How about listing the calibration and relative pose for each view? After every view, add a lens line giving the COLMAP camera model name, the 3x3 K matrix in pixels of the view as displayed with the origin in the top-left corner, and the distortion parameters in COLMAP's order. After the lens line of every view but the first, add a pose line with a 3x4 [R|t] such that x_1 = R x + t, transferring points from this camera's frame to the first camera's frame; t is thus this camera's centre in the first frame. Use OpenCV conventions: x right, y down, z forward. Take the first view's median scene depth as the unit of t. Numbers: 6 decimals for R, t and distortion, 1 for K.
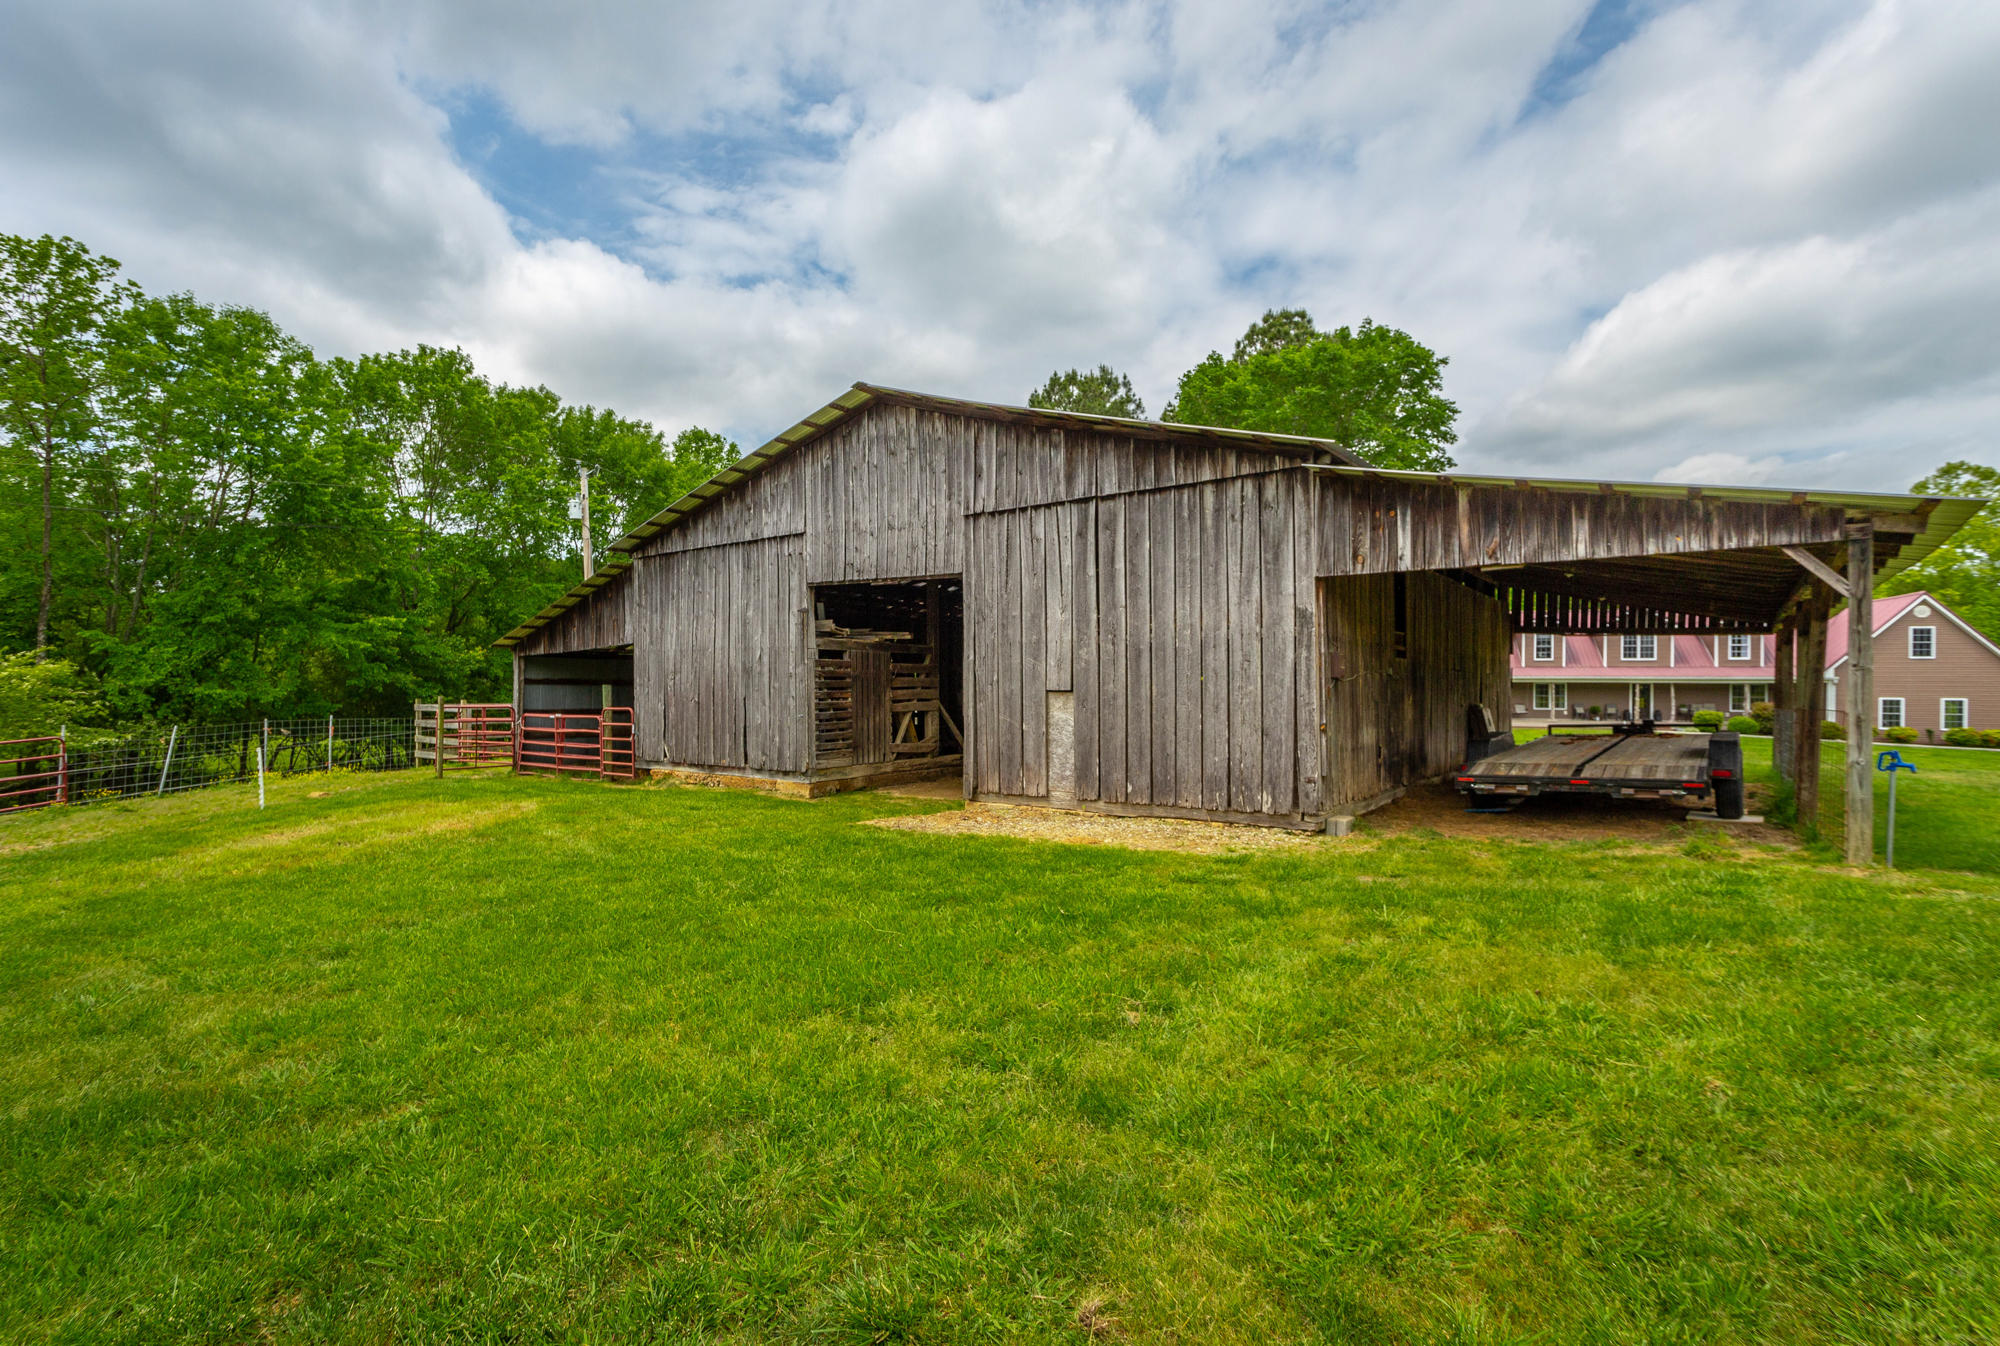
lens RADIAL K [[992.0, 0, 977.1], [0, 992.0, 682.9], [0, 0, 1]] dist [-0.017400, 0.000707]
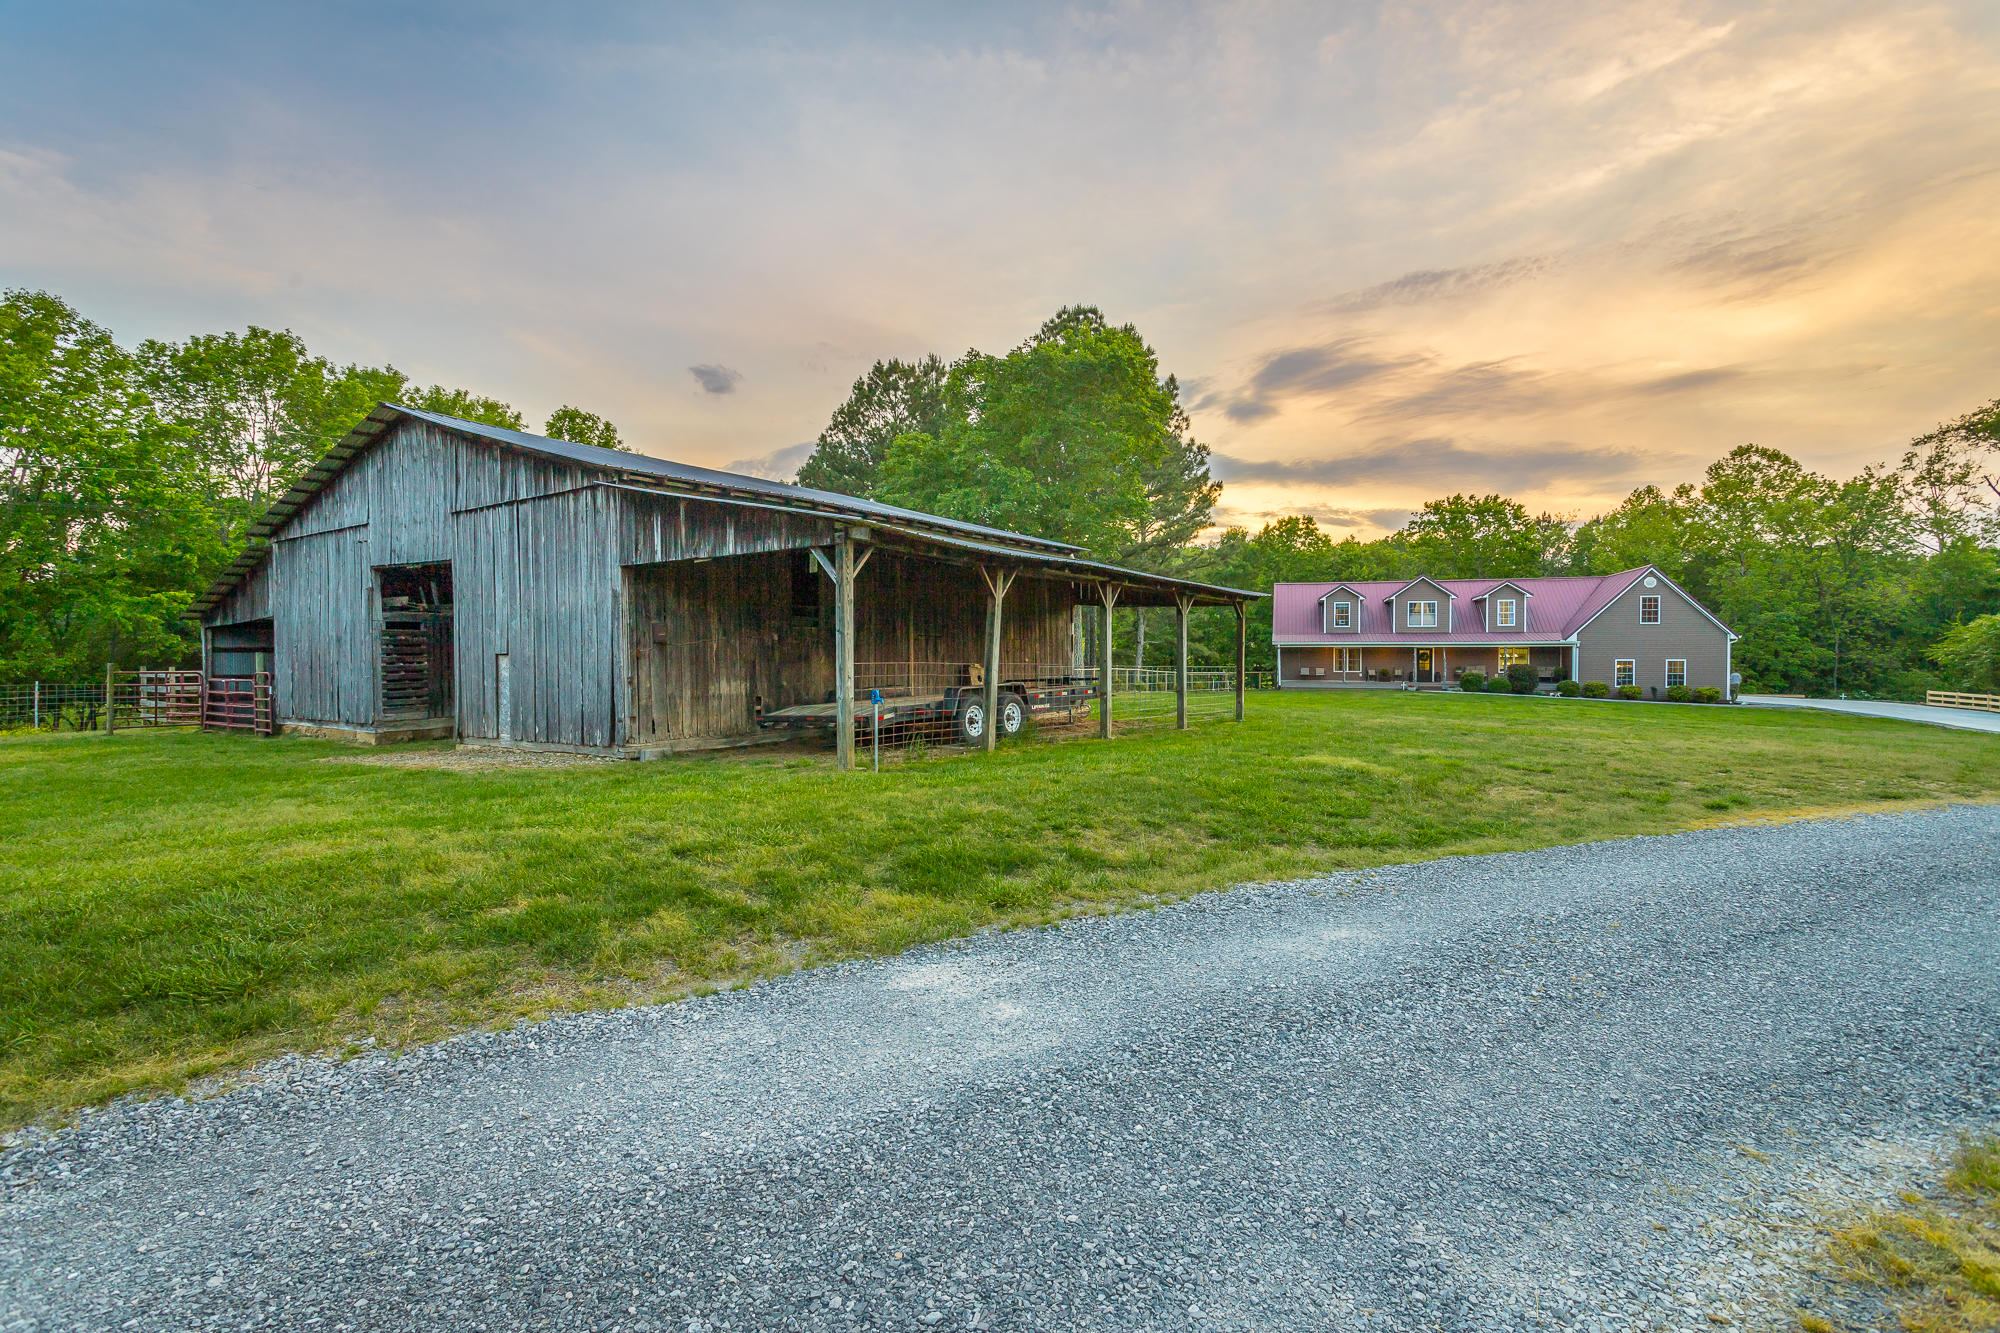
lens RADIAL K [[965.9, 0, 1000.0], [0, 965.9, 666.5], [0, 0, 1]] dist [0.000105, -0.000764]
pose [[0.998367, -0.005888, 0.056829, 0.482103], [0.004958, 0.999852, 0.016492, 0.004781], [-0.056918, -0.016184, 0.998248, -0.194793]]
